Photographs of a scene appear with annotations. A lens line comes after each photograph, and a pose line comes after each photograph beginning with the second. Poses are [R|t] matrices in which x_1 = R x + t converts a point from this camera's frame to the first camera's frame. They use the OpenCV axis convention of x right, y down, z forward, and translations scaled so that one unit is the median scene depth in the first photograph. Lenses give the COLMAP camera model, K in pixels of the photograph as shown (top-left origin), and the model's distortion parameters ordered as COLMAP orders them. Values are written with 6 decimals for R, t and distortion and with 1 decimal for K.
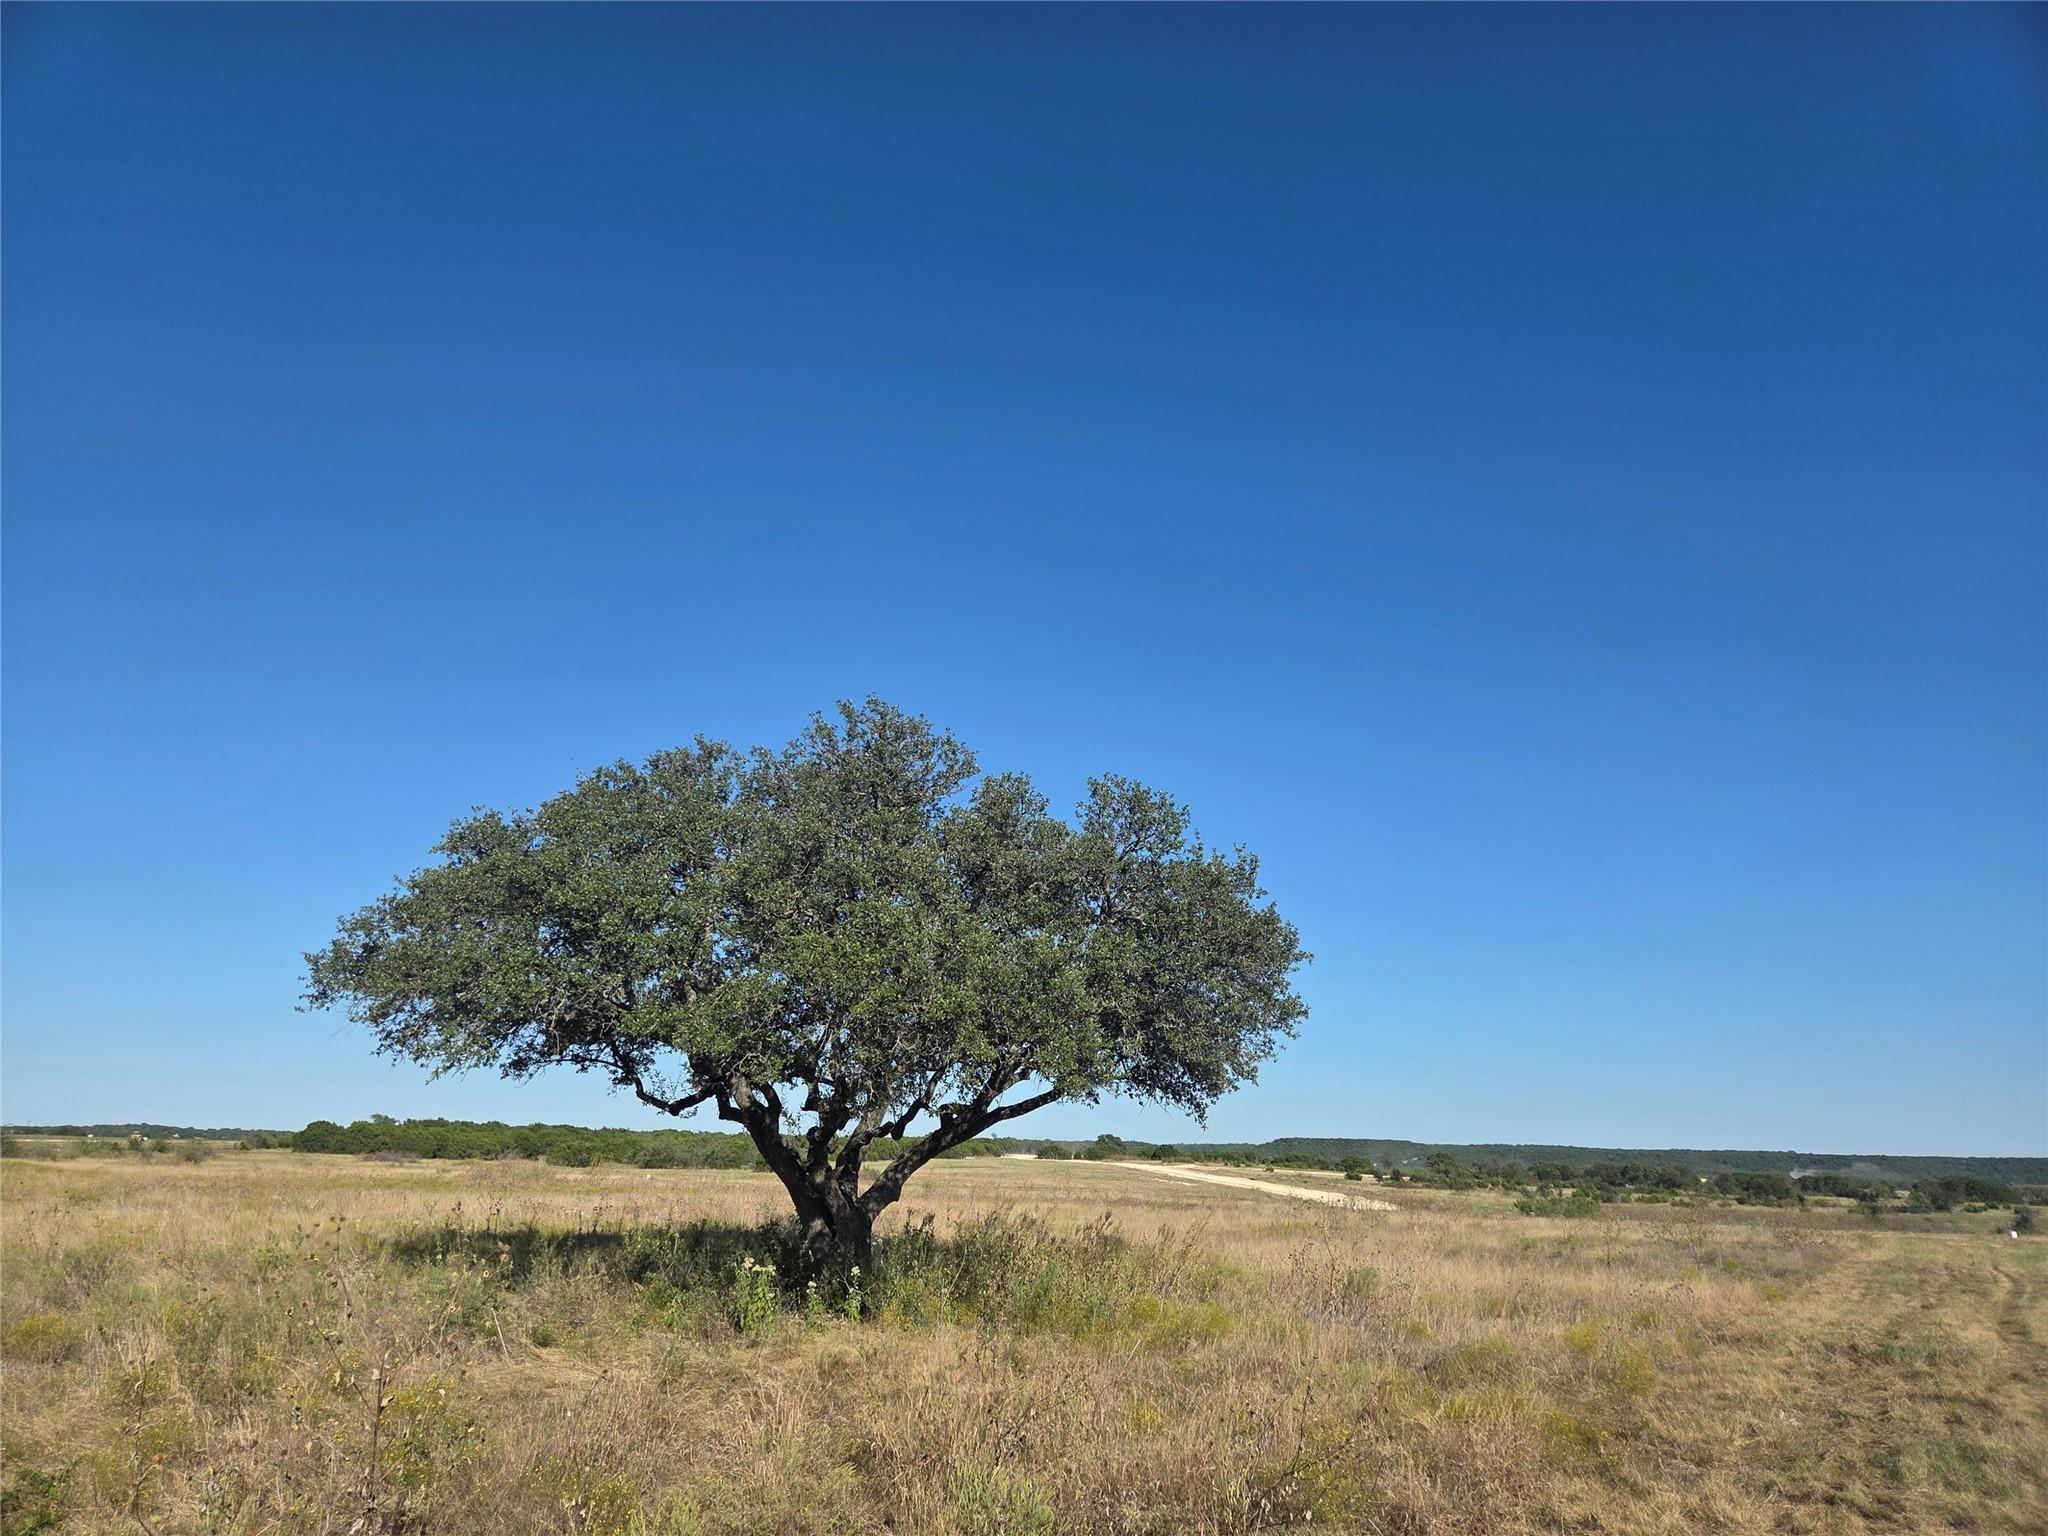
lens RADIAL K [[1369.4, 0, 1014.1], [0, 1369.4, 789.2], [0, 0, 1]] dist [0.065992, -0.056468]
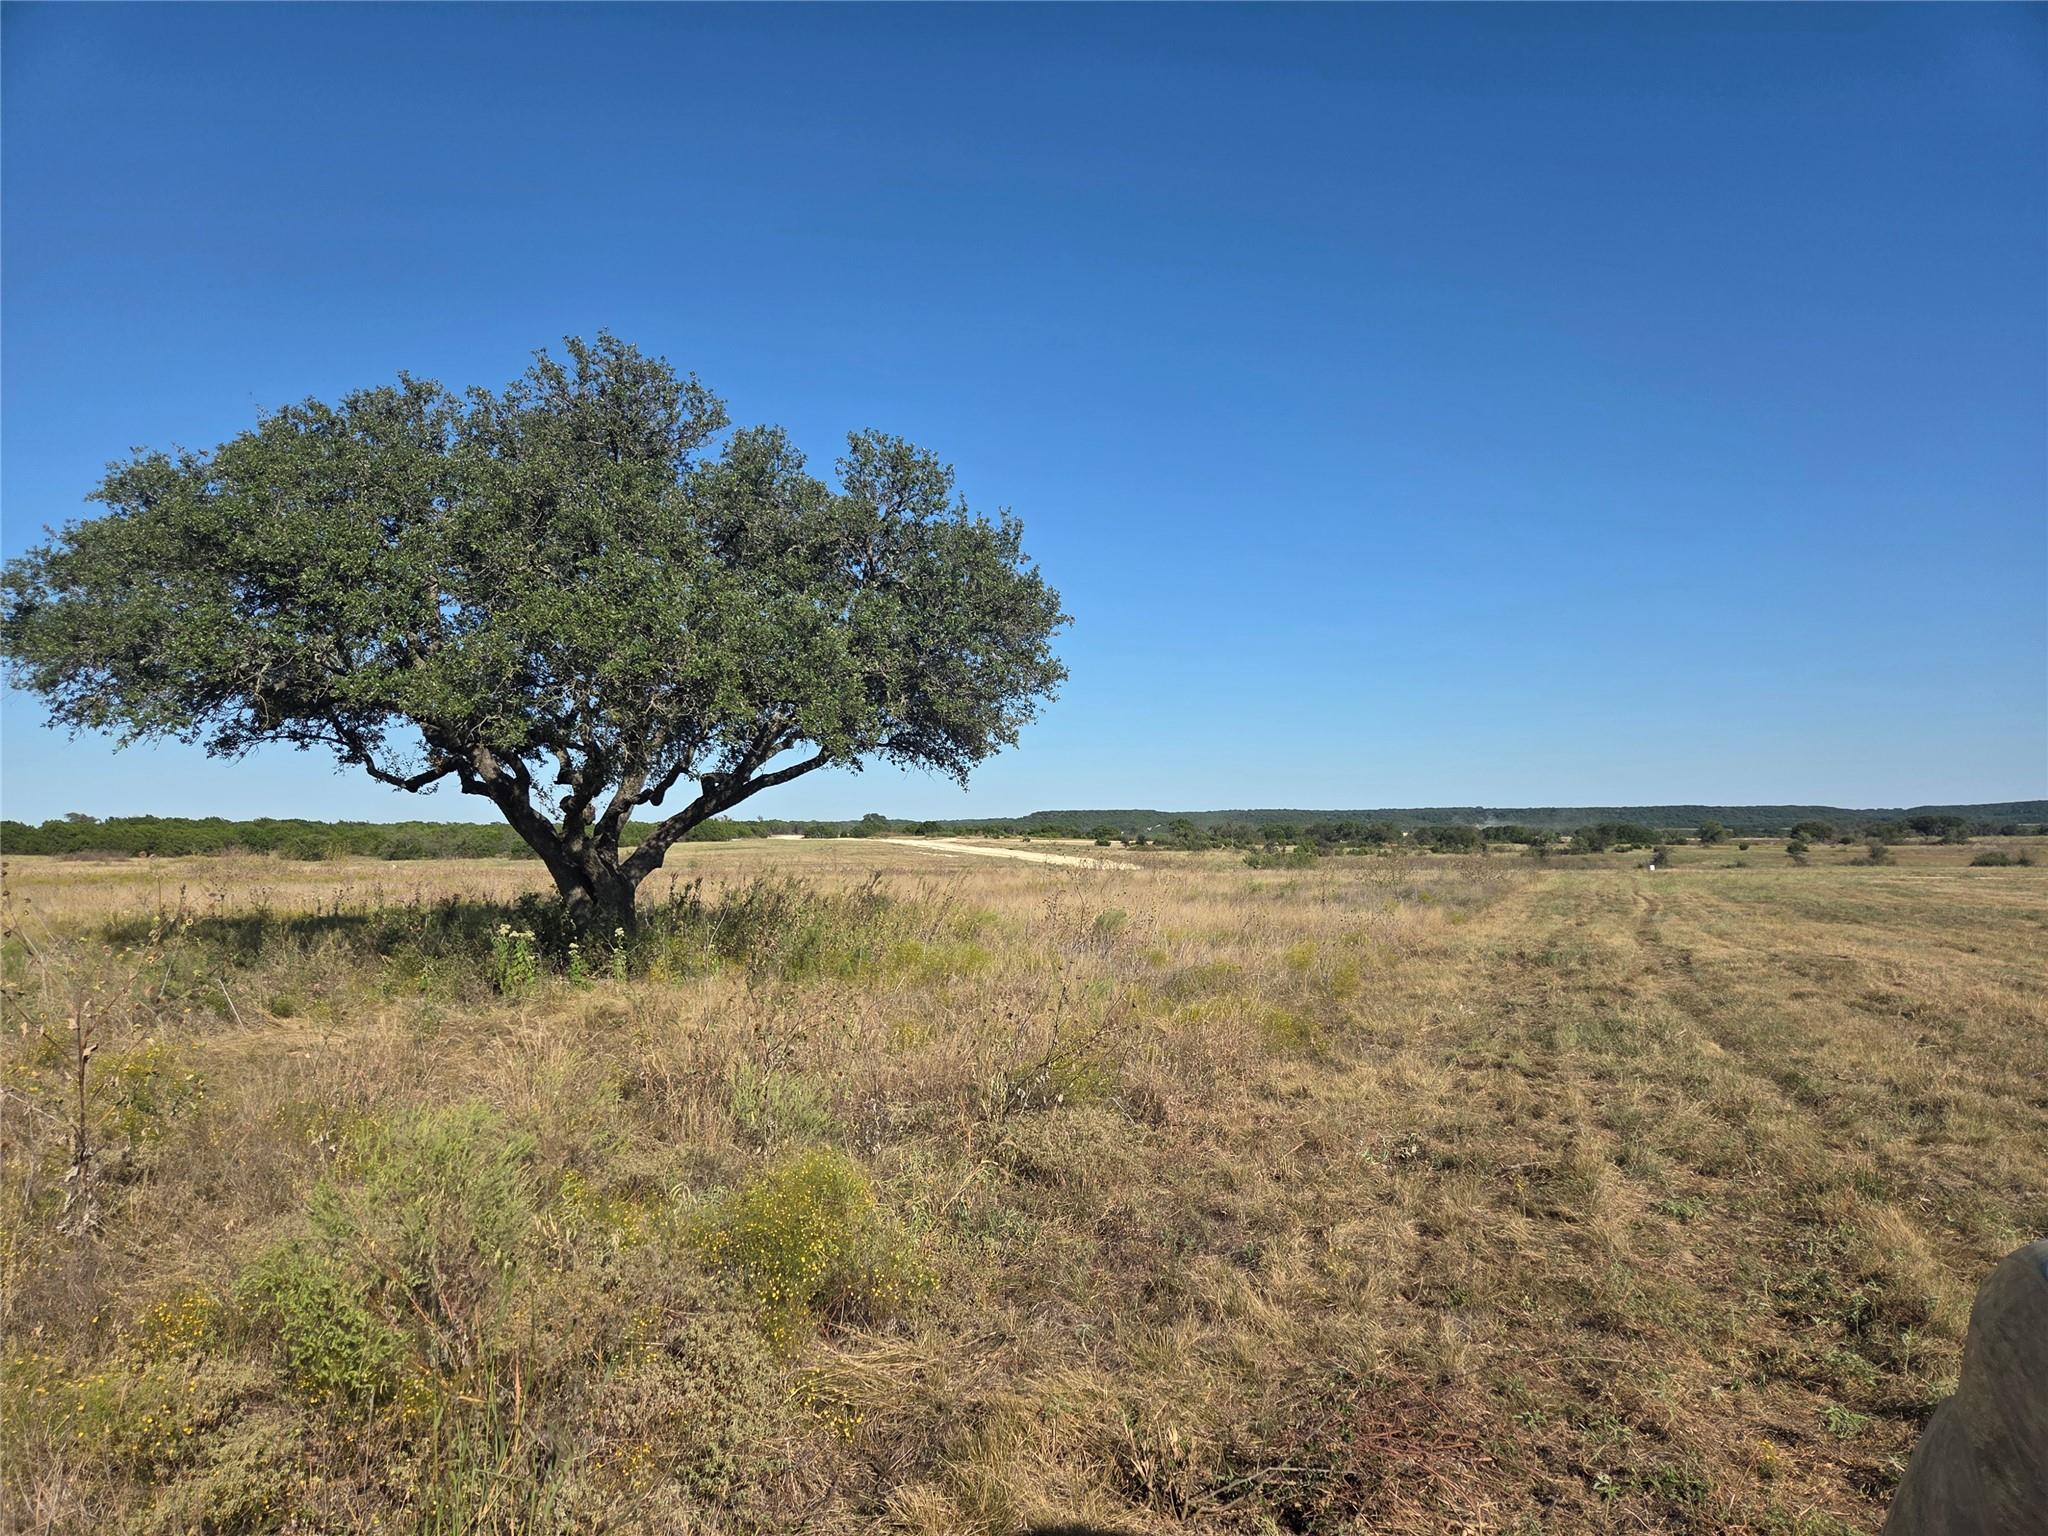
lens RADIAL K [[1369.4, 0, 1032.7], [0, 1369.4, 775.0], [0, 0, 1]] dist [0.065992, -0.056468]
pose [[0.983033, -0.024482, 0.181786, 0.000833], [-0.015458, 0.976471, 0.215093, 0.015892], [-0.182775, -0.214254, 0.959525, 0.010090]]
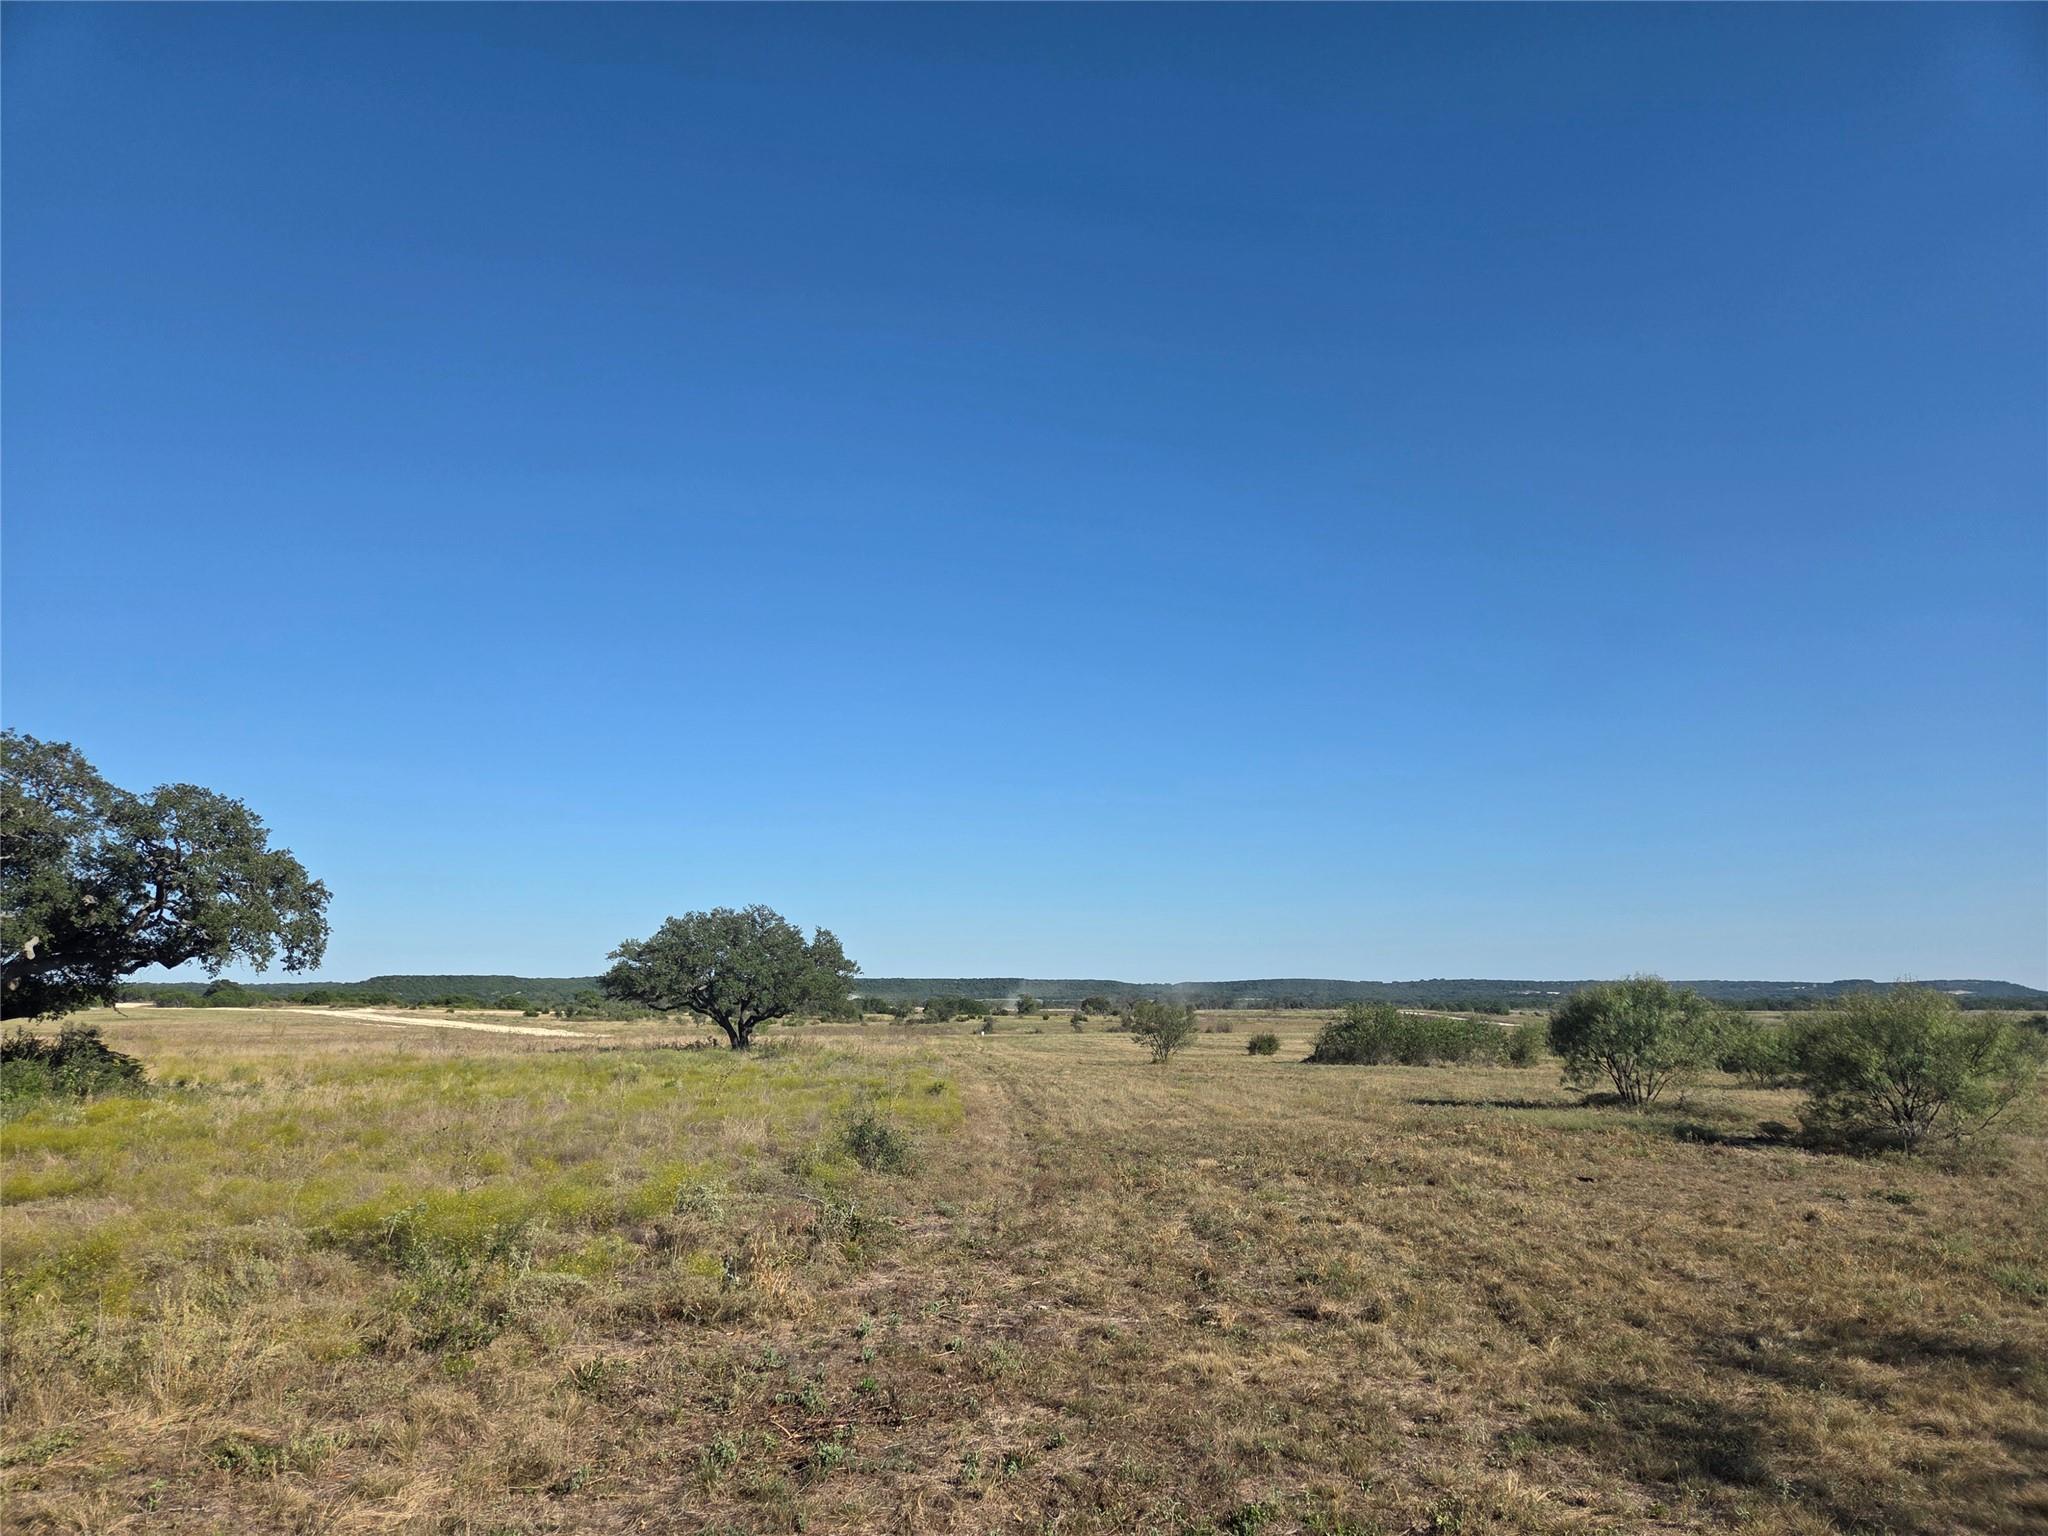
lens RADIAL K [[1369.4, 0, 1025.7], [0, 1369.4, 772.4], [0, 0, 1]] dist [0.065992, -0.056468]
pose [[0.805970, 0.073898, 0.587326, -1.765162], [-0.135516, 0.988862, 0.061544, -0.762408], [-0.576236, -0.129195, 0.807007, -2.417521]]
